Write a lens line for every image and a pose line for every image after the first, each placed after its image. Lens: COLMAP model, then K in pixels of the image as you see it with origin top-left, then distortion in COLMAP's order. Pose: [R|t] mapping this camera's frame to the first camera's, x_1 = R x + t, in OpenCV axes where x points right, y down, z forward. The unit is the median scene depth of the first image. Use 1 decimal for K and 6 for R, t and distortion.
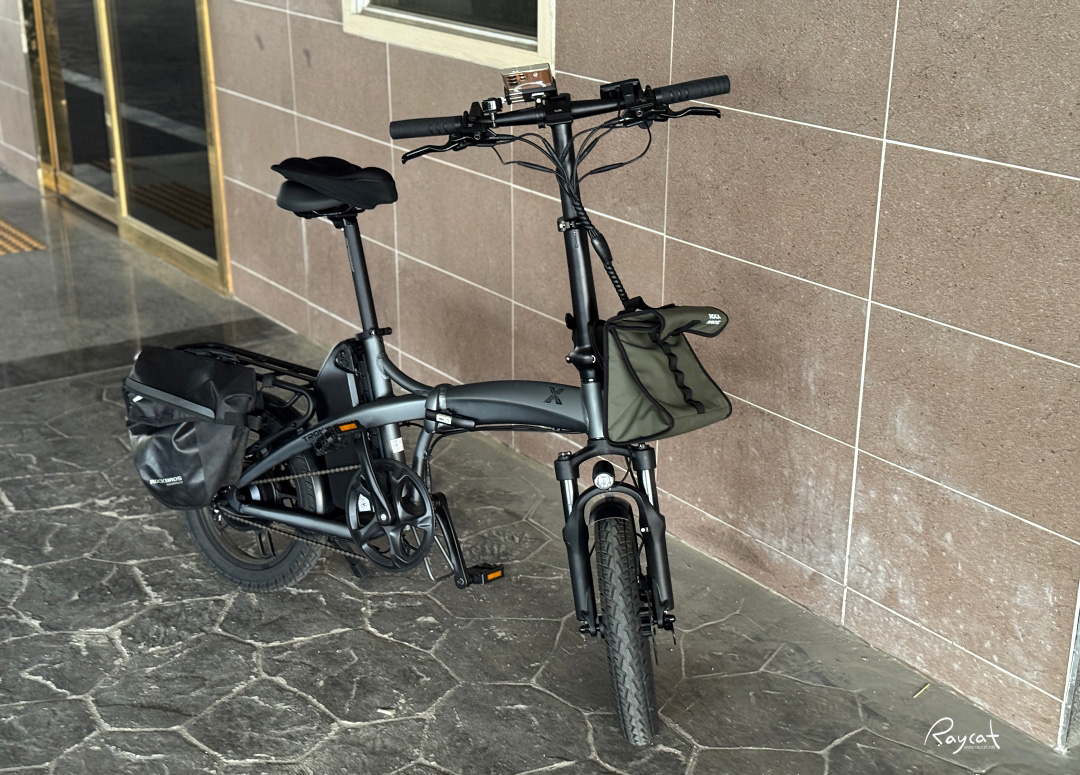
lens RADIAL K [[1492.0, 0, 540.0], [0, 1492.0, 387.5], [0, 0, 1]] dist [0.117481, -0.001582]
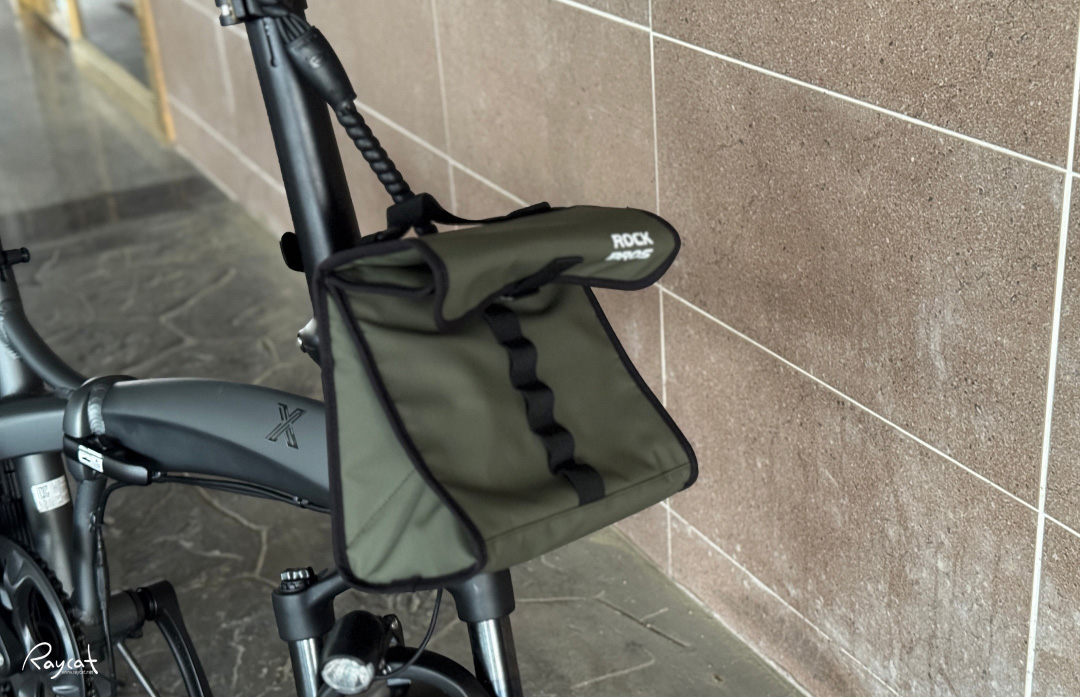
lens RADIAL K [[1526.7, 0, 542.0], [0, 1526.7, 324.5], [0, 0, 1]] dist [0.115791, -0.094982]
pose [[0.990047, -0.013392, -0.140096, 0.127438], [0.024097, 0.996893, 0.074993, -0.047848], [0.138656, -0.077622, 0.987294, 0.527531]]
